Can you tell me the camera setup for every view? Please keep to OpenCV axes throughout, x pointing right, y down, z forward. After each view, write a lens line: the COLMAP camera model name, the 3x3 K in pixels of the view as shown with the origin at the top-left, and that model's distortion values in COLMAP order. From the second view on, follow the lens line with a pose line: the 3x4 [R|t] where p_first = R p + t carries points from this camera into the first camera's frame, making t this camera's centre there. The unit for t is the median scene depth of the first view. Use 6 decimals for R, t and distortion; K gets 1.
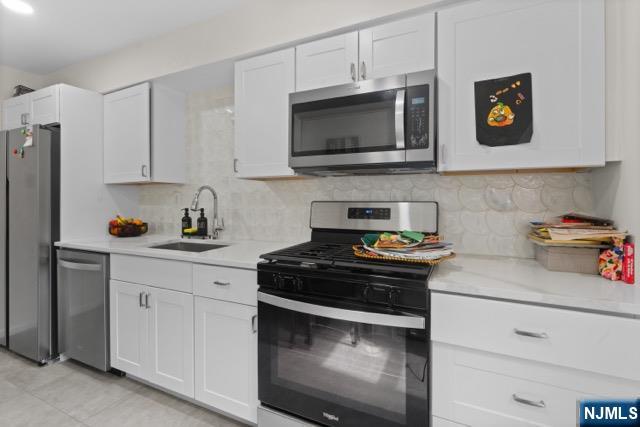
lens RADIAL K [[294.0, 0, 321.0], [0, 294.0, 198.9], [0, 0, 1]] dist [-0.002092, -0.000644]
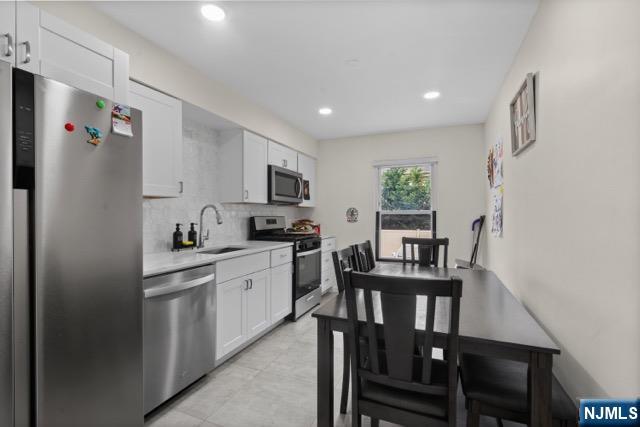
lens RADIAL K [[295.5, 0, 319.0], [0, 295.5, 208.2], [0, 0, 1]] dist [-0.001270, -0.000518]
pose [[-0.038785, 0.028057, 0.998854, -1.655668], [0.000193, 0.999606, -0.028071, 0.007325], [-0.999248, -0.000896, -0.038775, 0.561992]]
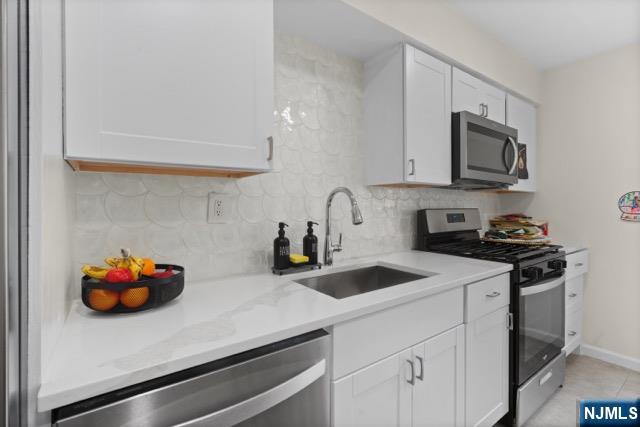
lens RADIAL K [[295.5, 0, 319.0], [0, 295.5, 208.2], [0, 0, 1]] dist [-0.001270, -0.000518]
pose [[0.486060, -0.003583, 0.873918, -0.991348], [-0.003380, 0.999976, 0.005980, 0.000083], [-0.873919, -0.005861, 0.486036, 0.695439]]
